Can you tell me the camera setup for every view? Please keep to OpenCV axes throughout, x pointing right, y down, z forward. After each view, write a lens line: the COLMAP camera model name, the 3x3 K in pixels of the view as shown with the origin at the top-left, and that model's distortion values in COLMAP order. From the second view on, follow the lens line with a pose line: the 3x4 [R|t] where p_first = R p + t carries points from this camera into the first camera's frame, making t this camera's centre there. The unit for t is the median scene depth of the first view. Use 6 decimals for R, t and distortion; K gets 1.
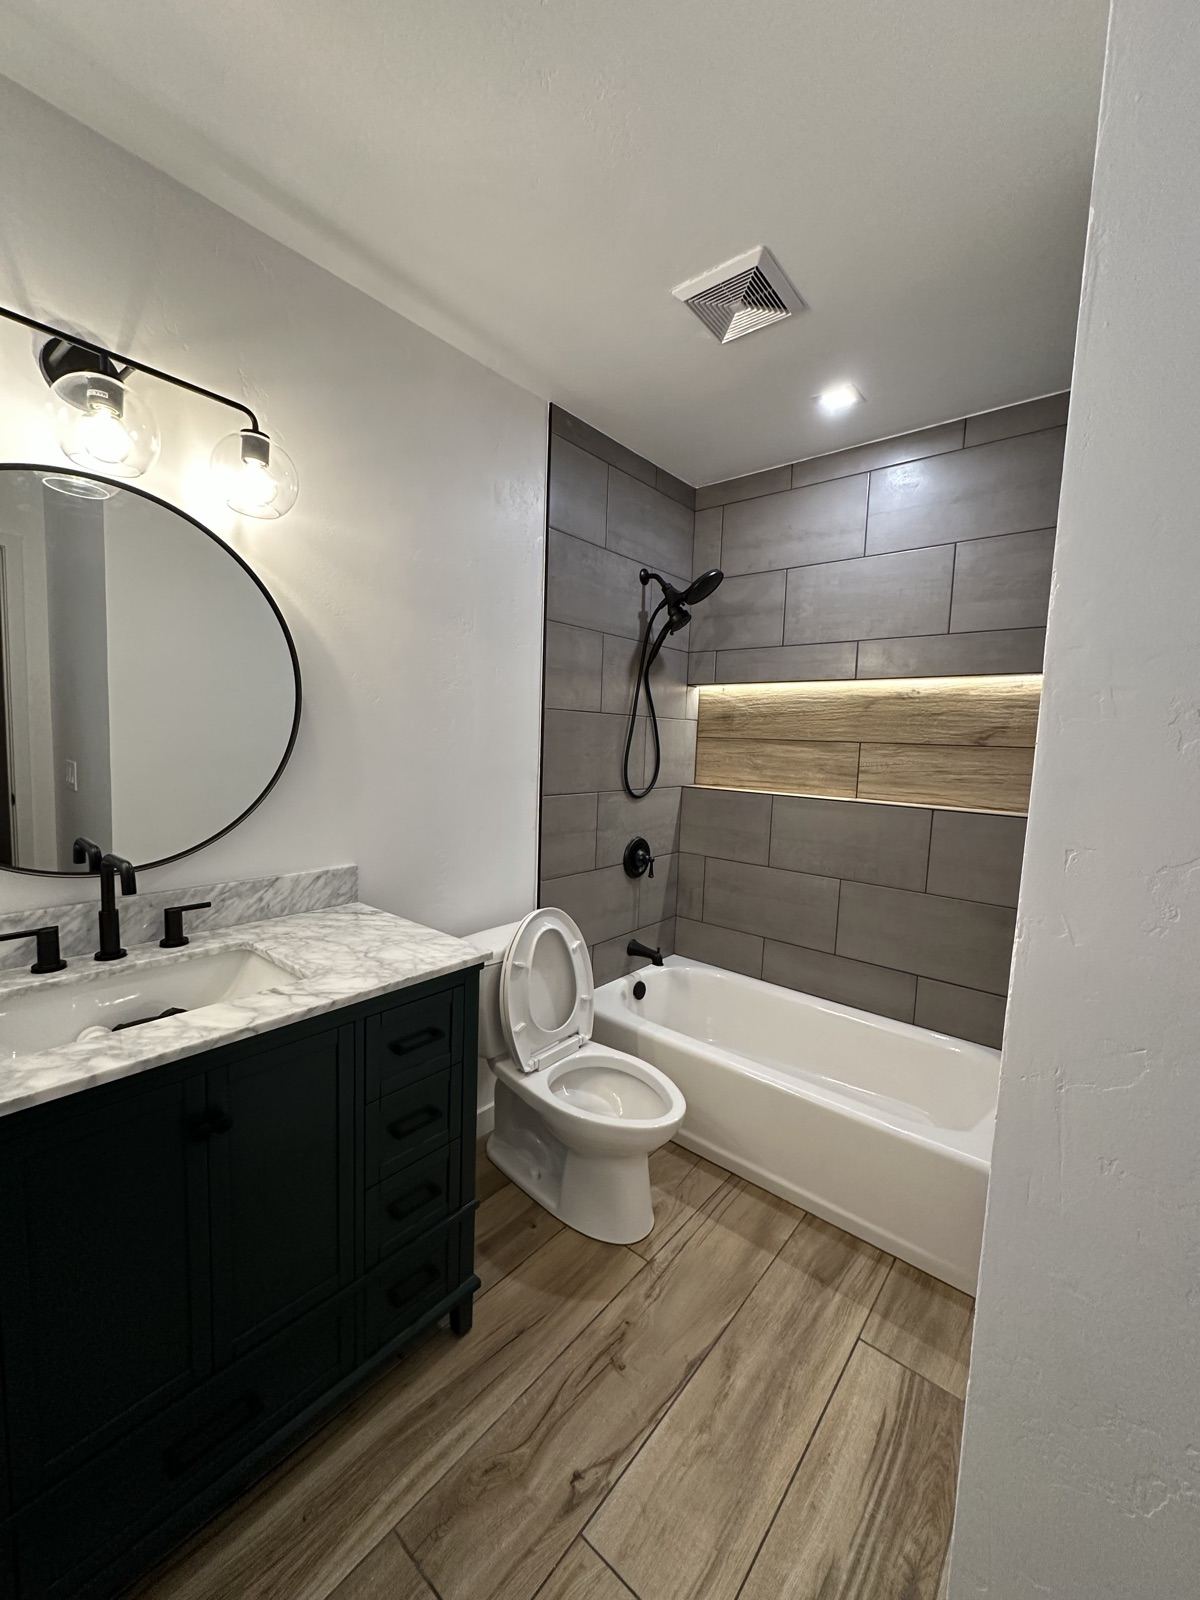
lens RADIAL K [[636.5, 0, 600.0], [0, 636.5, 800.0], [0, 0, 1]] dist [-0.003426, -0.000463]
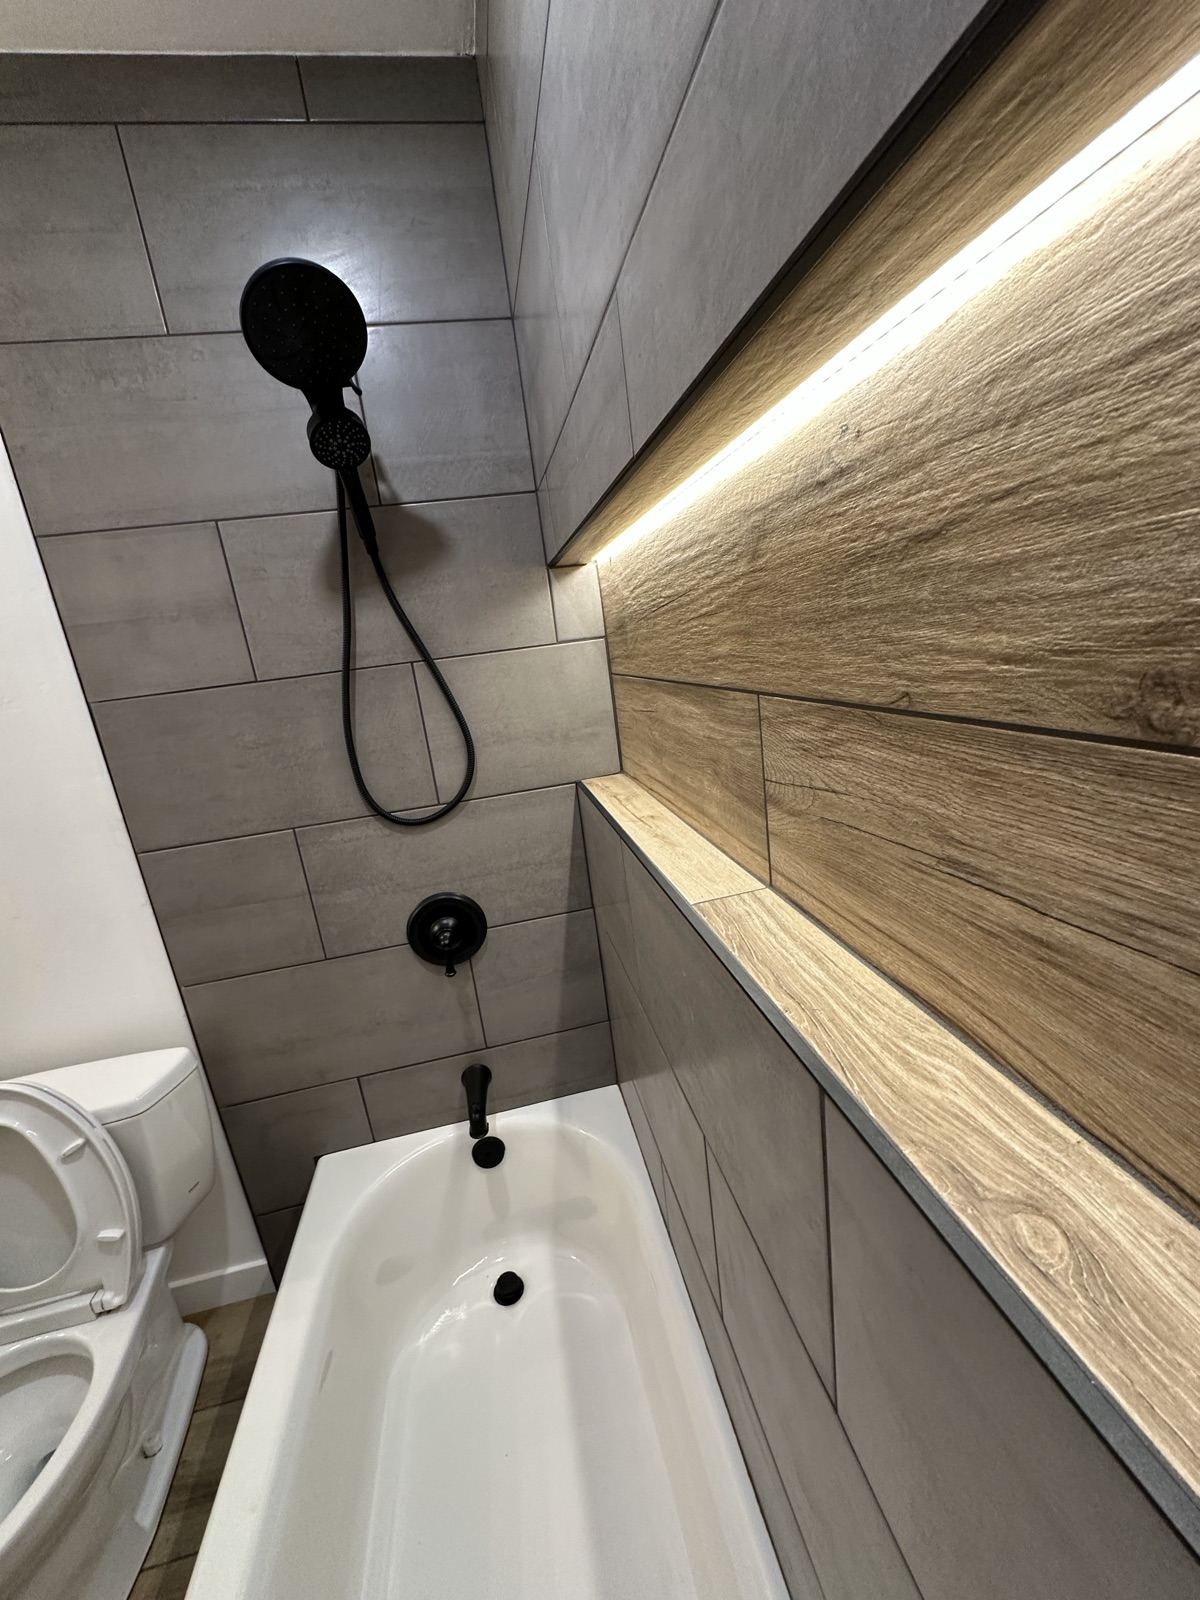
lens RADIAL K [[636.5, 0, 600.0], [0, 636.5, 800.0], [0, 0, 1]] dist [-0.003426, -0.000463]
pose [[0.766376, 0.028581, -0.641757, 0.638412], [0.087155, 0.985147, 0.147952, -0.109806], [0.636453, -0.169319, 0.752502, 0.895544]]
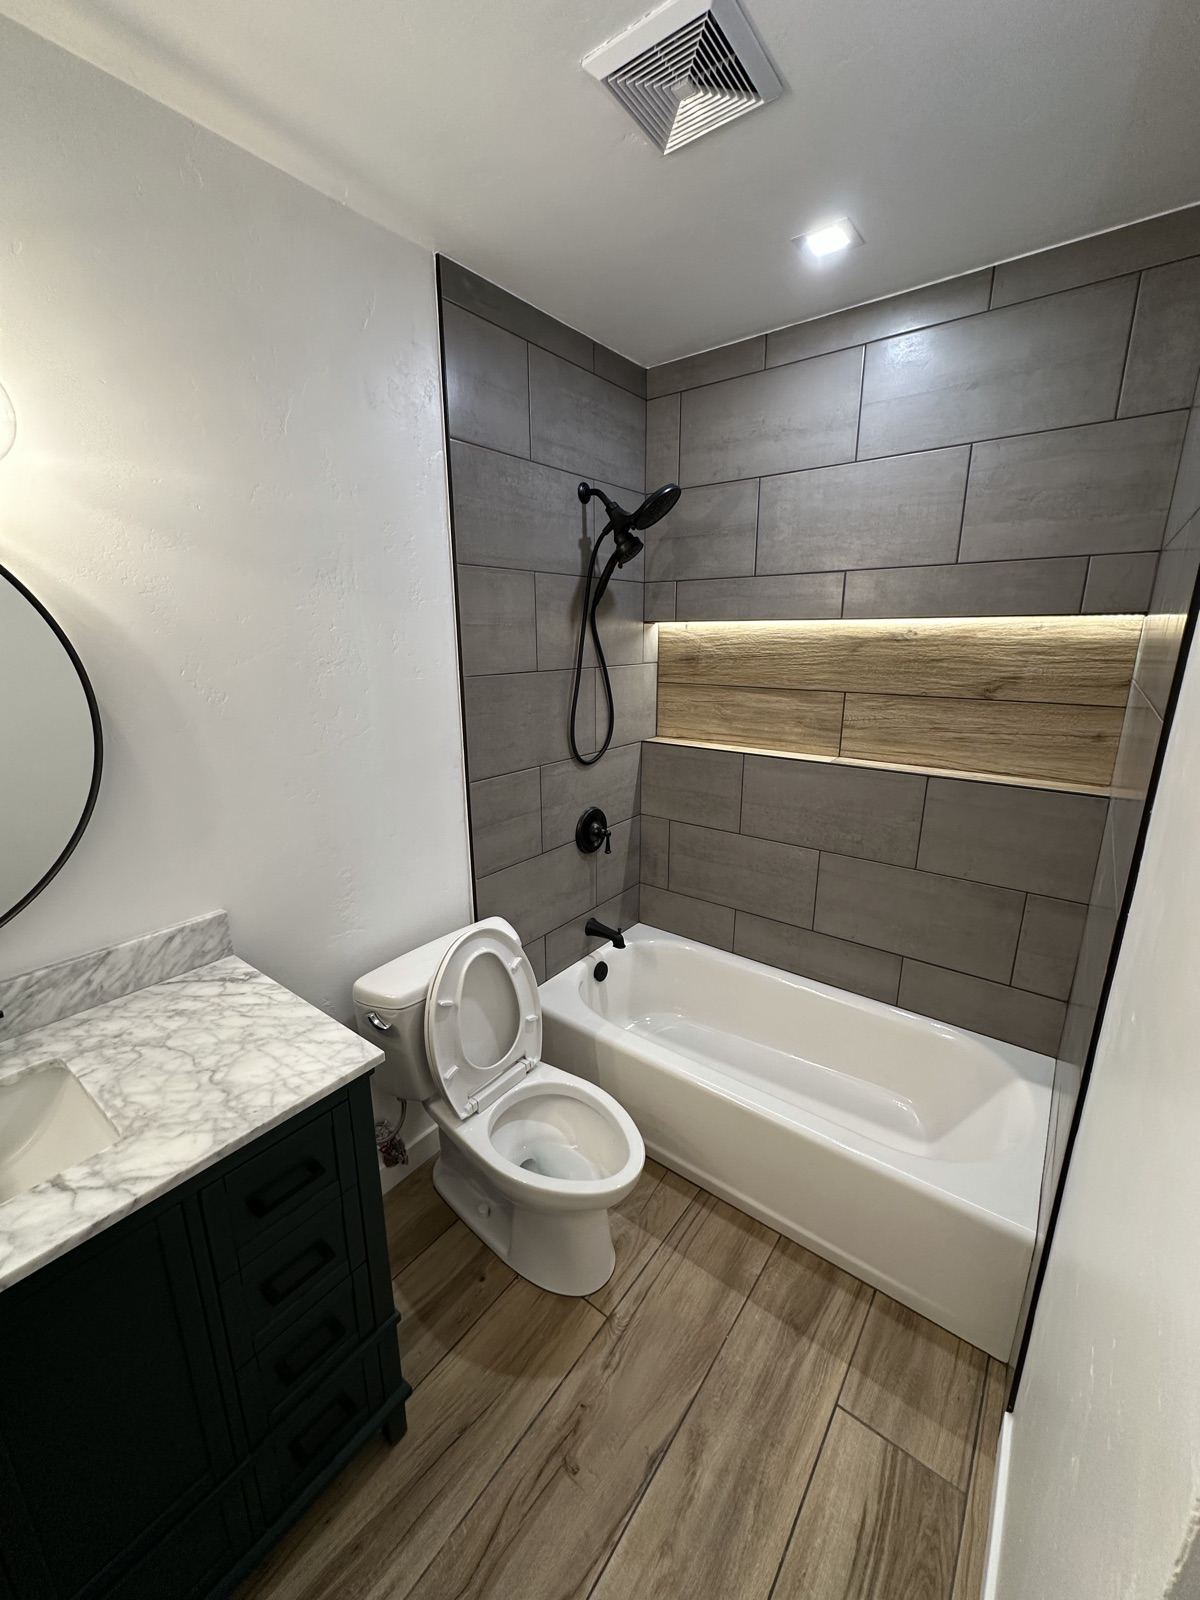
lens RADIAL K [[636.5, 0, 600.0], [0, 636.5, 800.0], [0, 0, 1]] dist [-0.003426, -0.000463]
pose [[0.998390, -0.046838, 0.031999, 0.056007], [0.041102, 0.986099, 0.160996, -0.118472], [-0.039095, -0.159422, 0.986436, 0.177261]]
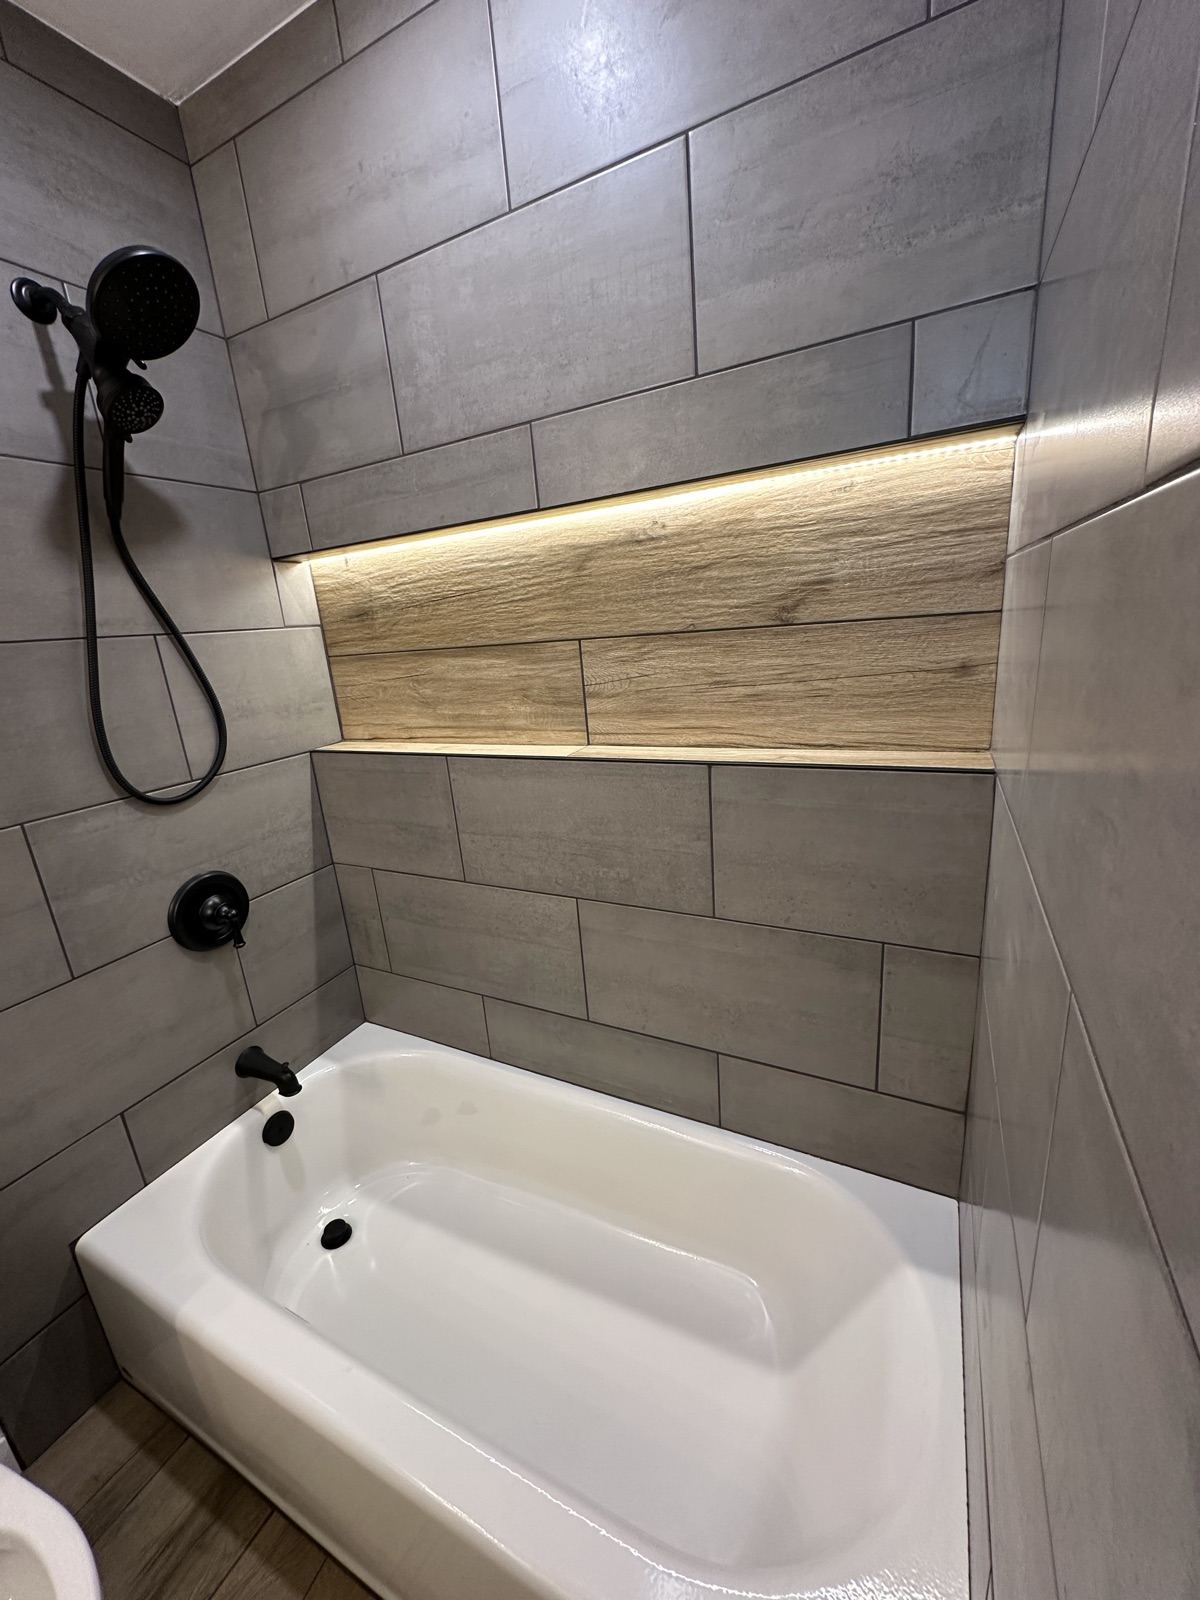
lens RADIAL K [[636.5, 0, 600.0], [0, 636.5, 800.0], [0, 0, 1]] dist [-0.003426, -0.000463]
pose [[0.968072, -0.167255, 0.186718, 0.366847], [0.133456, 0.974404, 0.180905, -0.065075], [-0.212196, -0.150210, 0.965614, 0.565849]]
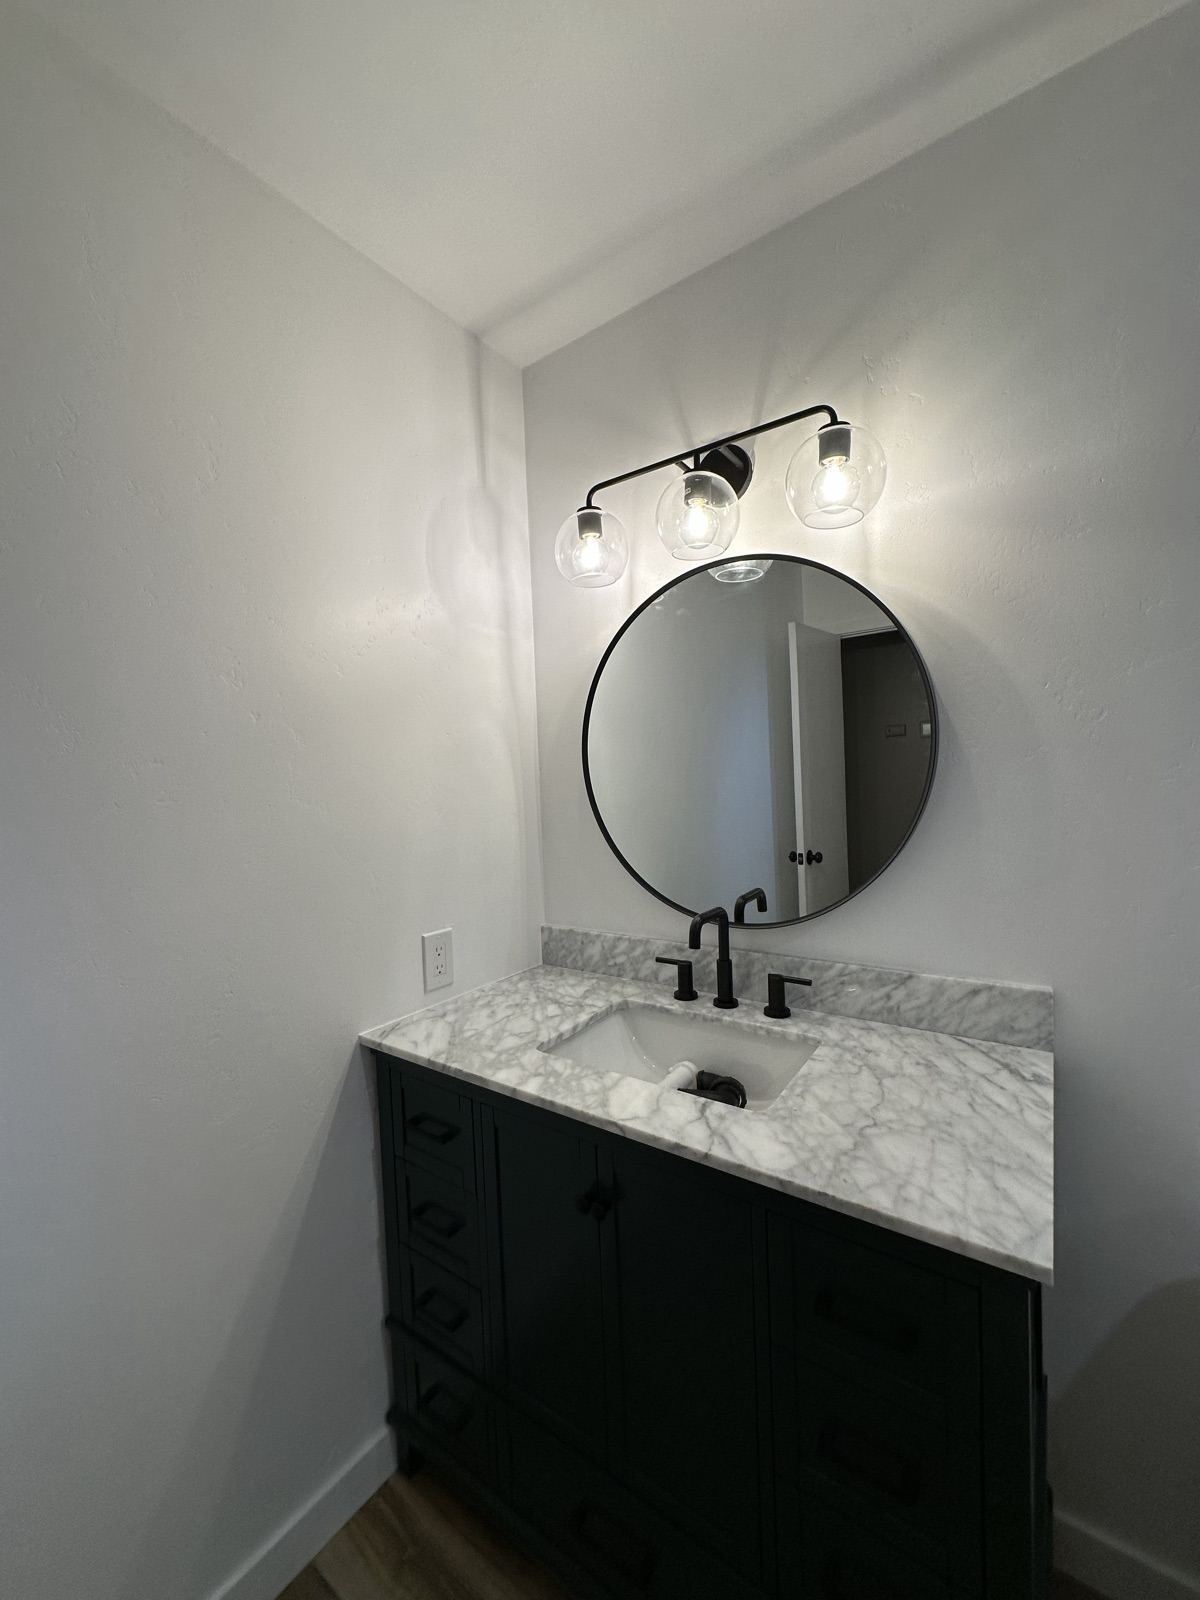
lens RADIAL K [[636.5, 0, 600.0], [0, 636.5, 800.0], [0, 0, 1]] dist [-0.003426, -0.000463]
pose [[0.070289, -0.008530, -0.997490, 0.162083], [-0.058166, 0.998227, -0.012635, -0.039686], [0.995829, 0.058908, 0.069668, 0.419079]]
